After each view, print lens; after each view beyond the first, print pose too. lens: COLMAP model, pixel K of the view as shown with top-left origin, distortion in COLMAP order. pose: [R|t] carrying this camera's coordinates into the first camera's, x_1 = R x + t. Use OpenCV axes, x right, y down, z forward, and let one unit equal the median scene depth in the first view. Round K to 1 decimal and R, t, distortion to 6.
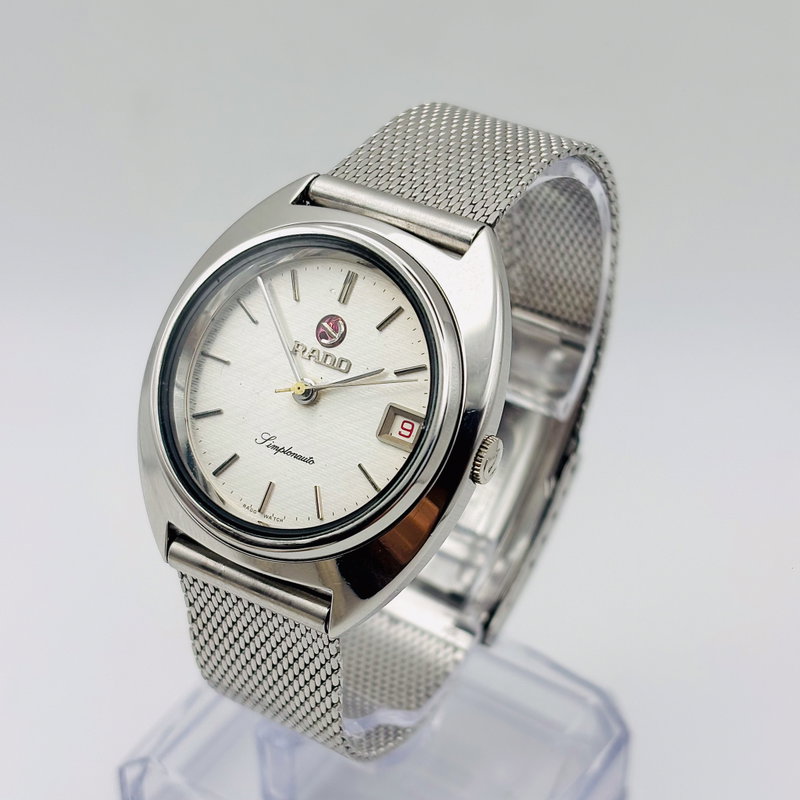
lens RADIAL K [[1720.0, 0, 383.1], [0, 1720.0, 366.8], [0, 0, 1]] dist [-0.040923, -0.314400]
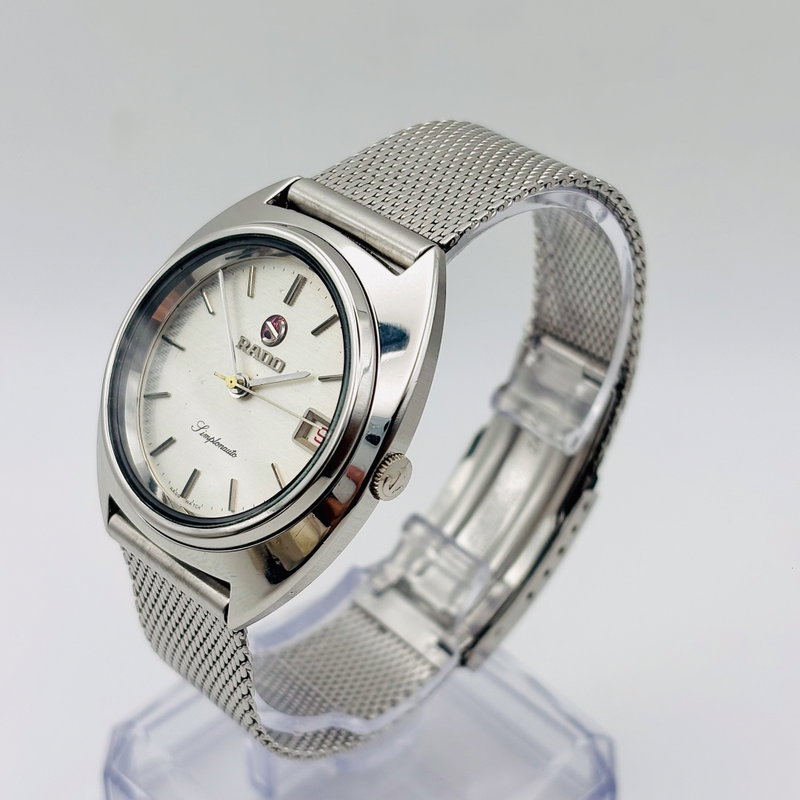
lens RADIAL K [[1720.0, 0, 383.1], [0, 1720.0, 366.8], [0, 0, 1]] dist [-0.040923, -0.314400]
pose [[0.970544, 0.129166, -0.203372, 0.234081], [-0.130244, 0.991449, 0.008132, -0.015715], [0.202683, 0.018596, 0.979068, 0.016441]]
